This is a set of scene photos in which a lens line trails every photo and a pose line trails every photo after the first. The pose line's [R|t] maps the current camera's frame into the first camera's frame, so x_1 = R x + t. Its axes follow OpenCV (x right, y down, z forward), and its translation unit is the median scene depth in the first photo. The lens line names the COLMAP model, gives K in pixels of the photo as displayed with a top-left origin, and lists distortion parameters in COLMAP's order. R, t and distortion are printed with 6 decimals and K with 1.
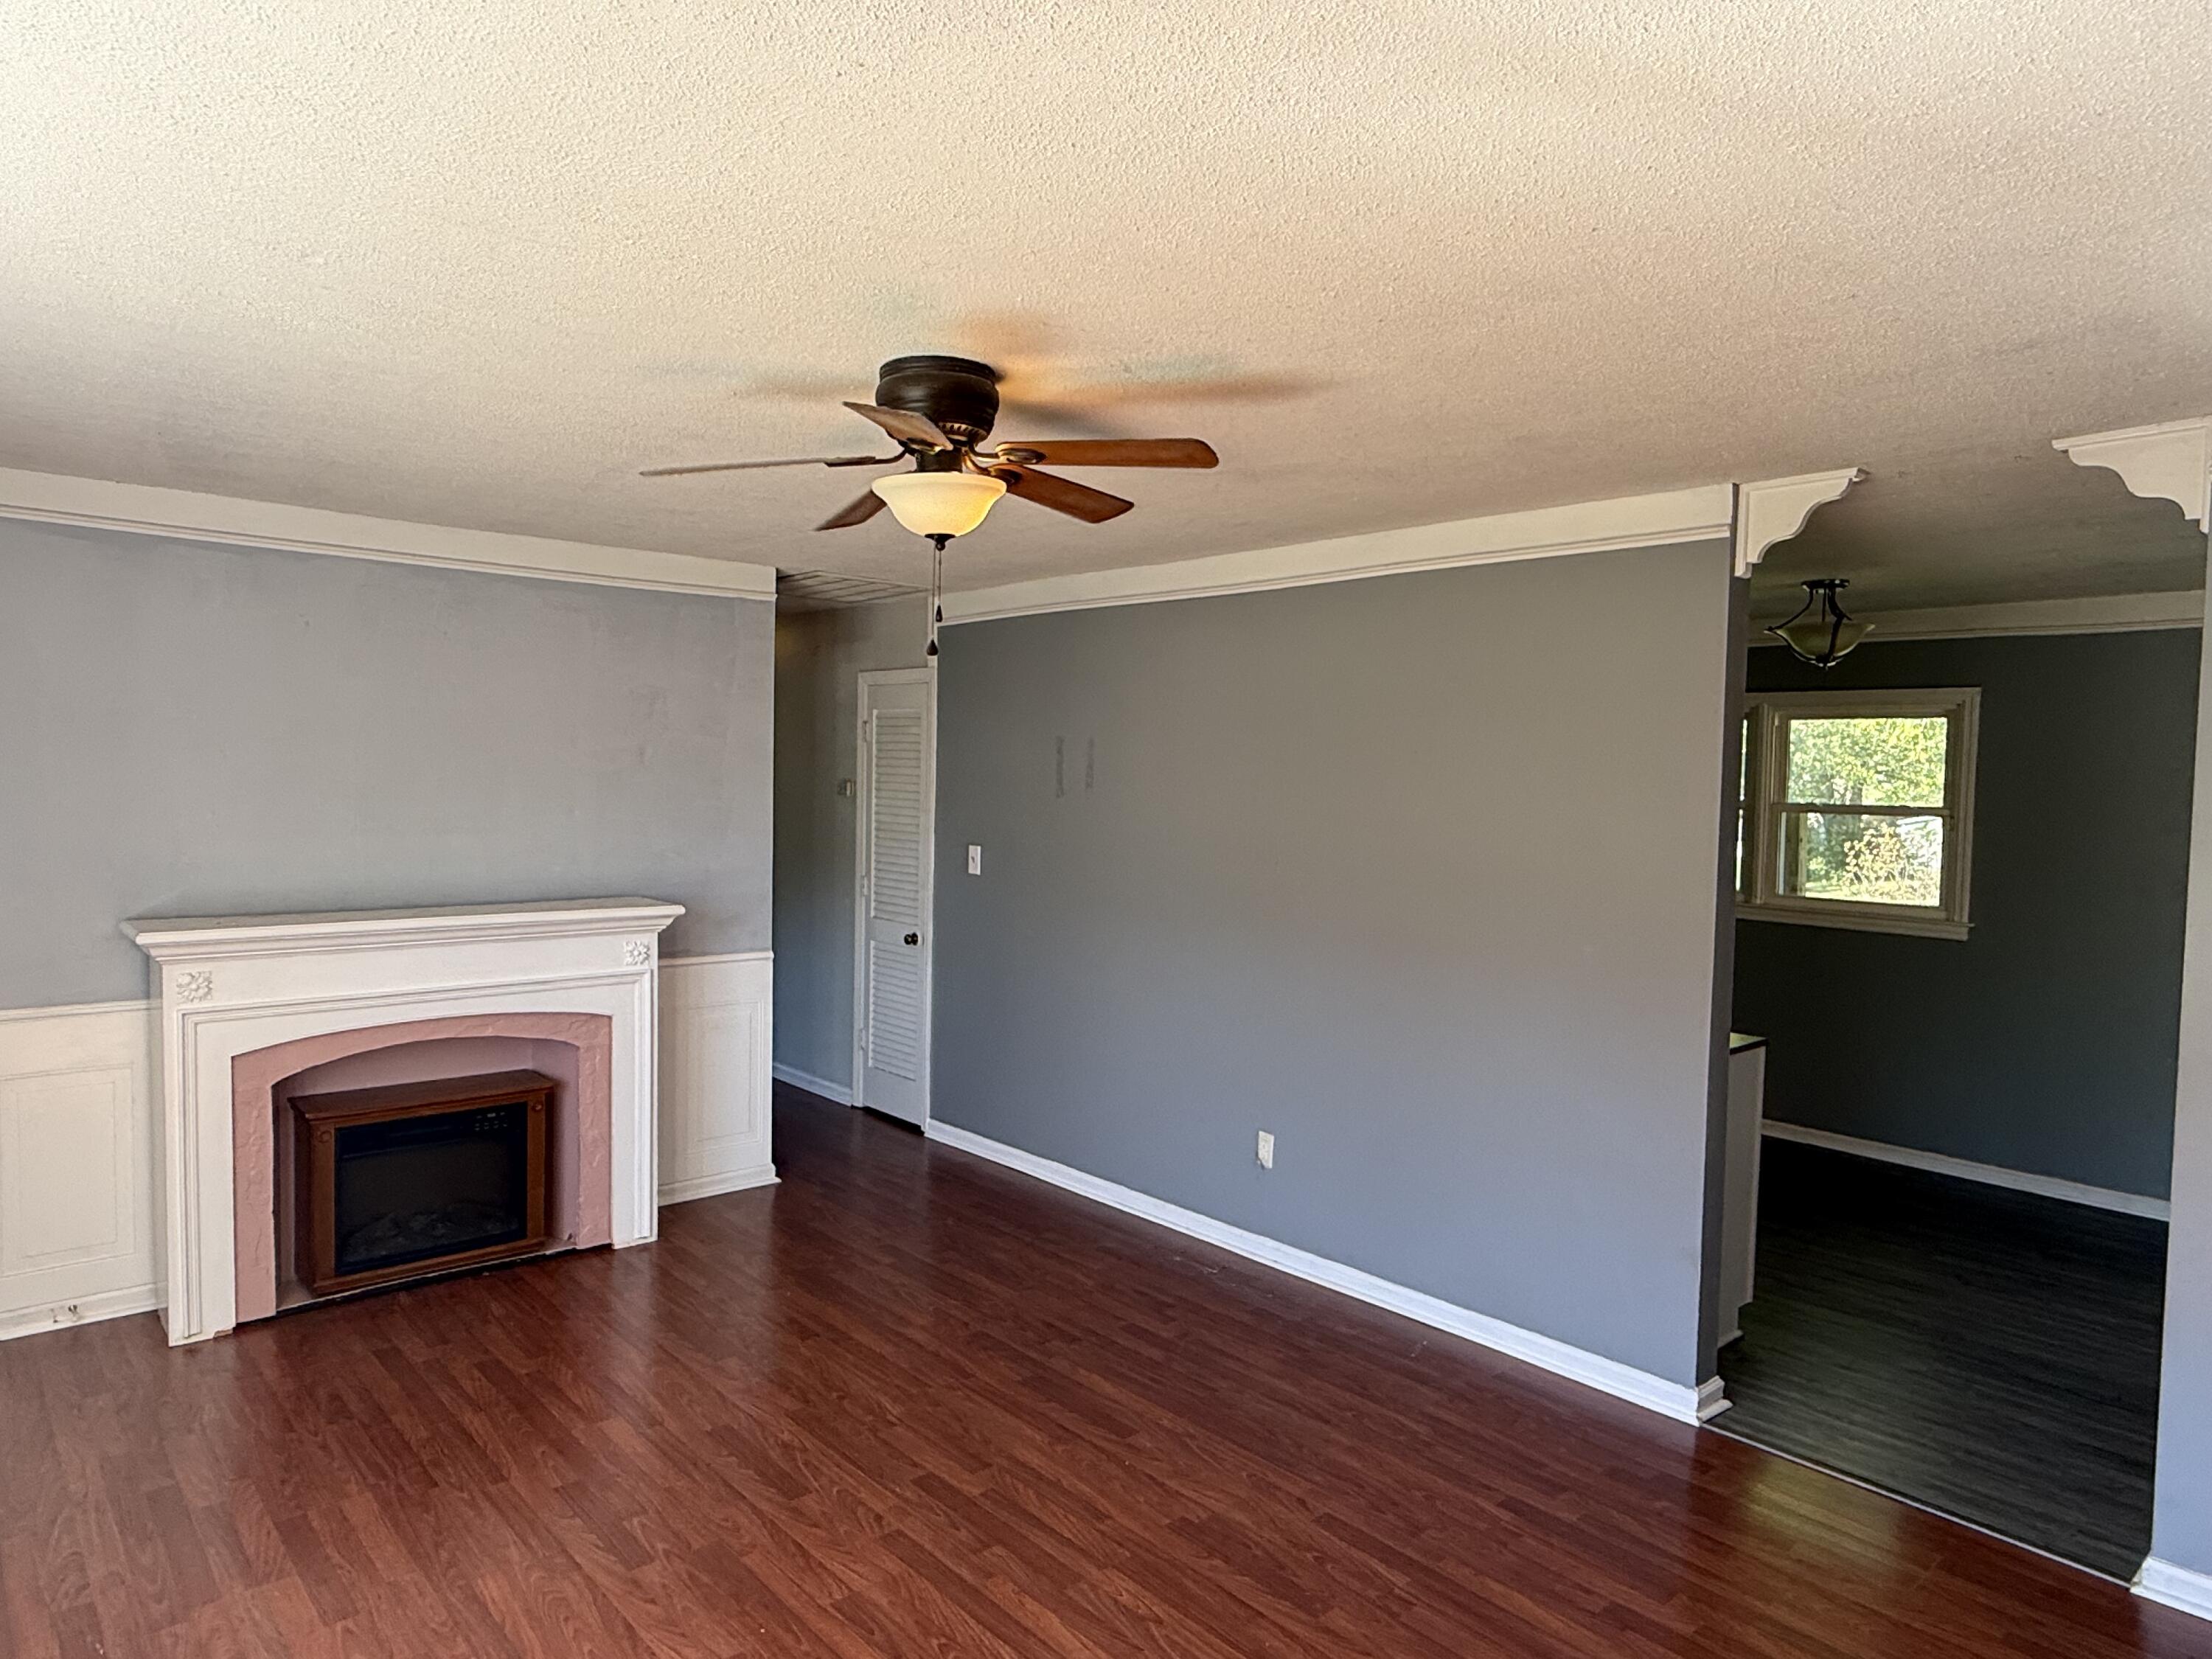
lens RADIAL K [[1366.0, 0, 1105.6], [0, 1366.0, 832.3], [0, 0, 1]] dist [-0.018352, 0.001032]
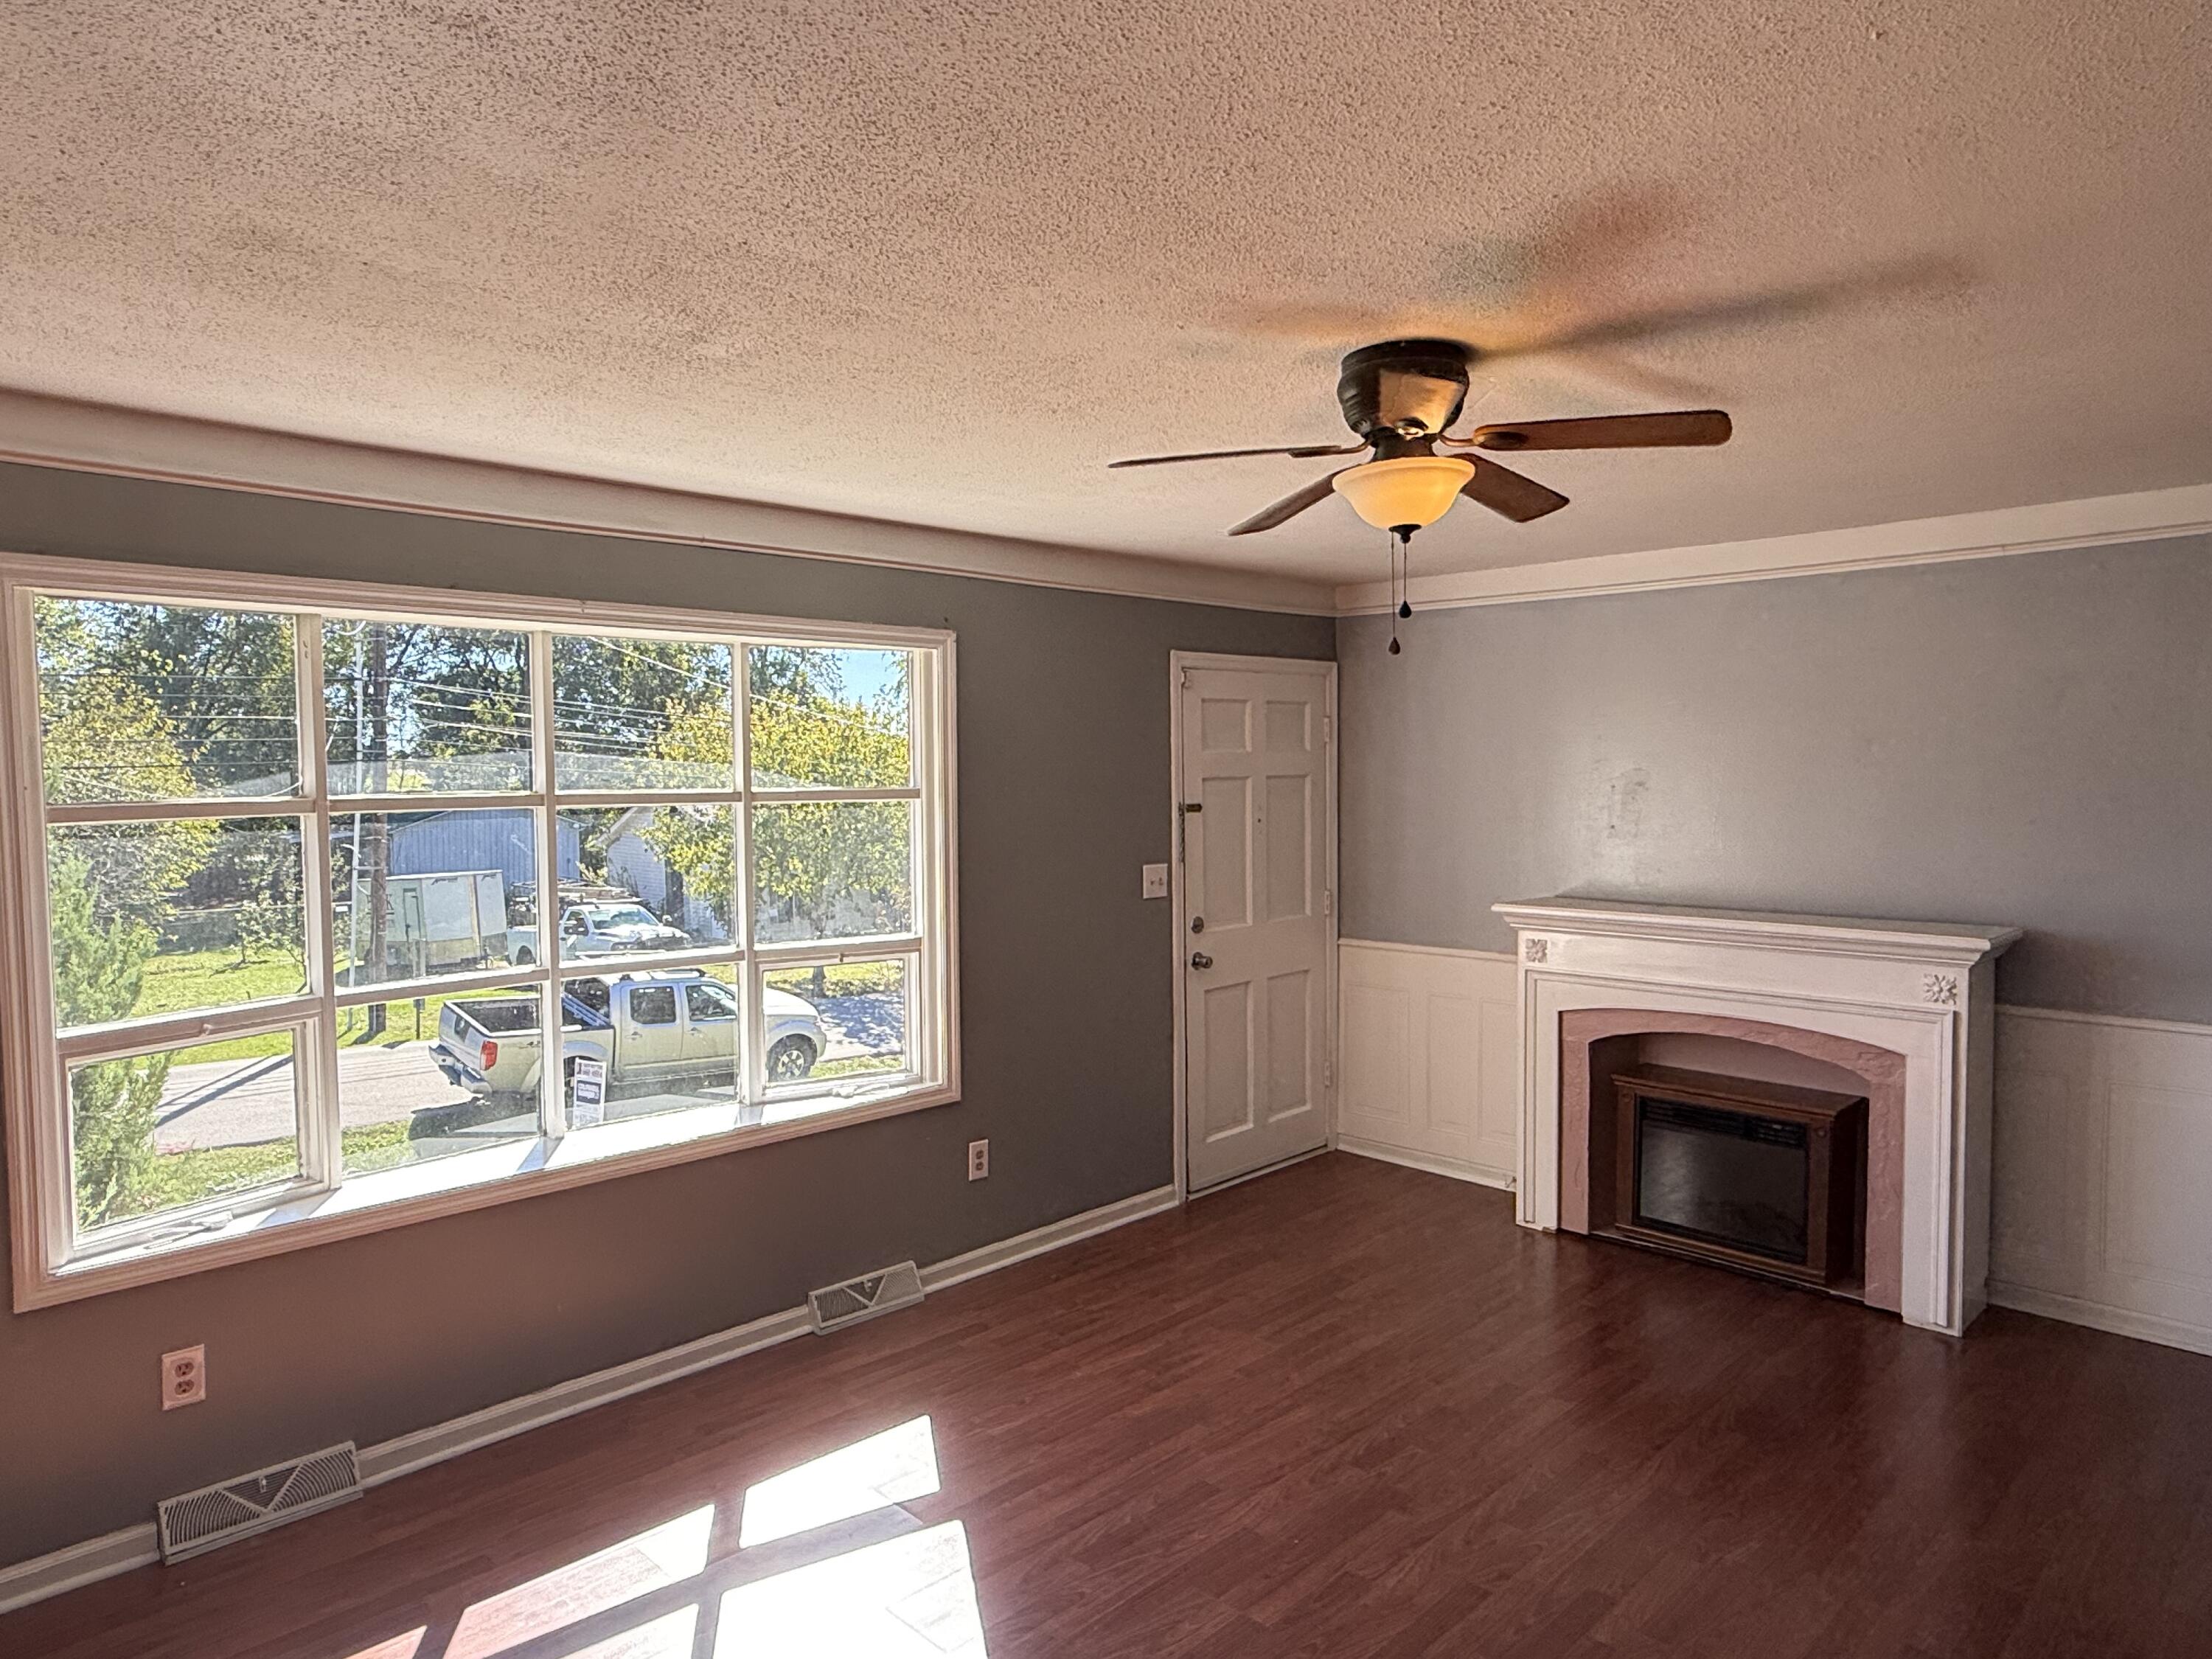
lens RADIAL K [[1366.0, 0, 1106.2], [0, 1366.0, 833.2], [0, 0, 1]] dist [-0.018352, 0.001032]
pose [[0.050851, 0.029790, -0.998262, 0.553484], [-0.038704, 0.998863, 0.027837, -0.014402], [0.997956, 0.037221, 0.051946, 0.501284]]
